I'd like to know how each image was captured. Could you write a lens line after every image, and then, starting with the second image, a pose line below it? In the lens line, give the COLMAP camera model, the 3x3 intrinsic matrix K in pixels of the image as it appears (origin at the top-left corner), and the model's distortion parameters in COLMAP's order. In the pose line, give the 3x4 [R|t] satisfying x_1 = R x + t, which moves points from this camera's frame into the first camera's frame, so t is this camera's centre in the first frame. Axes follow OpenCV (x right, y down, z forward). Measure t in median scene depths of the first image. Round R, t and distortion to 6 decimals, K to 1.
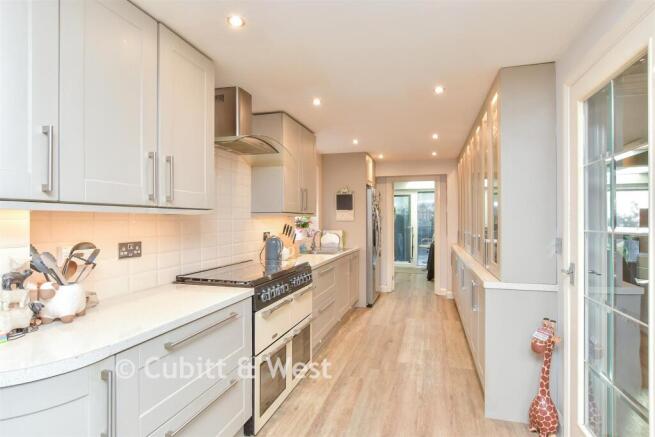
lens RADIAL K [[339.3, 0, 326.9], [0, 339.3, 218.8], [0, 0, 1]] dist [-0.000114, -0.000003]
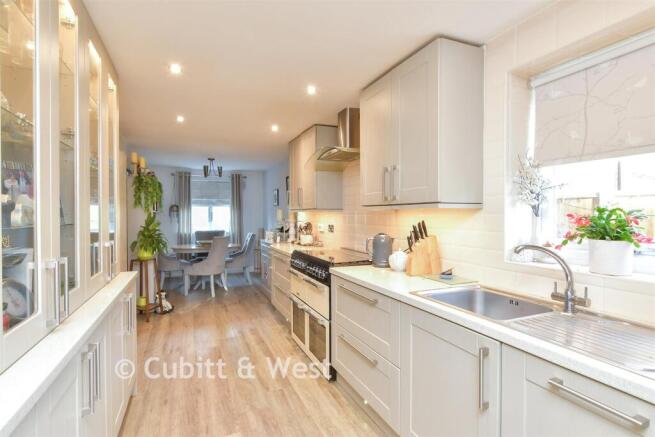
lens RADIAL K [[332.2, 0, 326.2], [0, 332.2, 217.1], [0, 0, 1]] dist [-0.000289, -0.000022]
pose [[-0.771254, 0.008242, -0.636474, 0.544076], [0.005414, 0.999965, 0.006389, 0.005662], [0.636504, 0.001481, -0.771272, 1.790015]]
